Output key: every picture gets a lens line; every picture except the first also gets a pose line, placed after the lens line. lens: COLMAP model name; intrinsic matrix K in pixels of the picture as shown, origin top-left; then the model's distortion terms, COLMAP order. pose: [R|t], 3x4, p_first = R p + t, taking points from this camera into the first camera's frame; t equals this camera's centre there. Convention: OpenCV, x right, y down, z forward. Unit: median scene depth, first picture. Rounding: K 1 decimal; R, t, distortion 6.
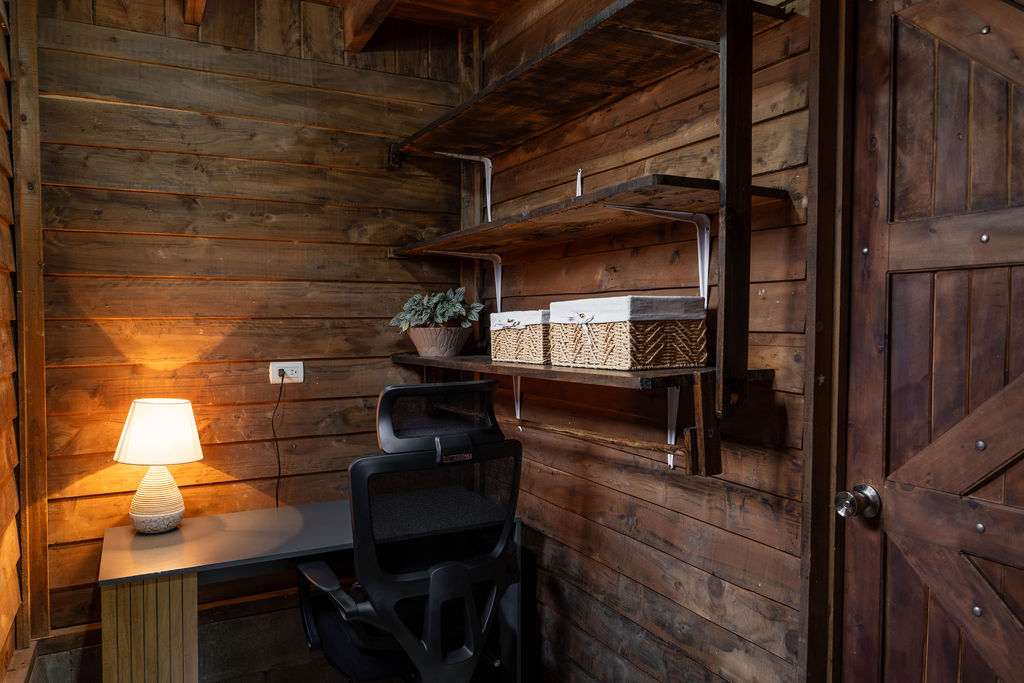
lens RADIAL K [[716.5, 0, 512.1], [0, 716.5, 344.9], [0, 0, 1]] dist [-0.002811, -0.005929]
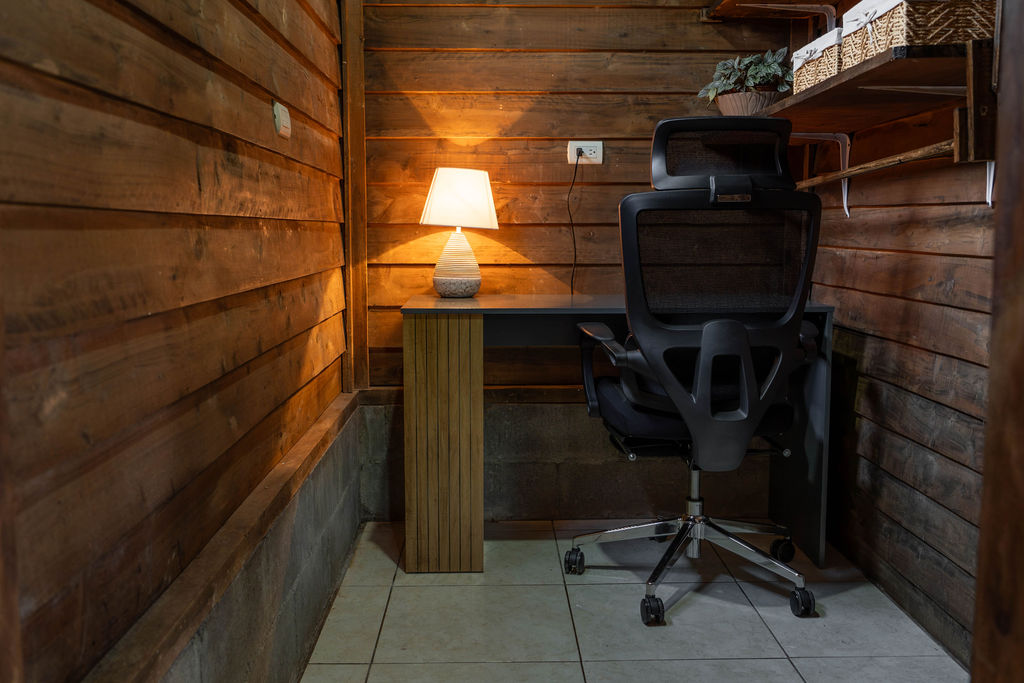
lens RADIAL K [[971.9, 0, 509.7], [0, 971.9, 340.9], [0, 0, 1]] dist [-0.008250, 0.000000]
pose [[0.896299, 0.049835, -0.440641, 0.187194], [-0.013052, 0.996199, 0.086119, 0.196678], [0.443258, -0.071437, 0.893543, -0.214756]]
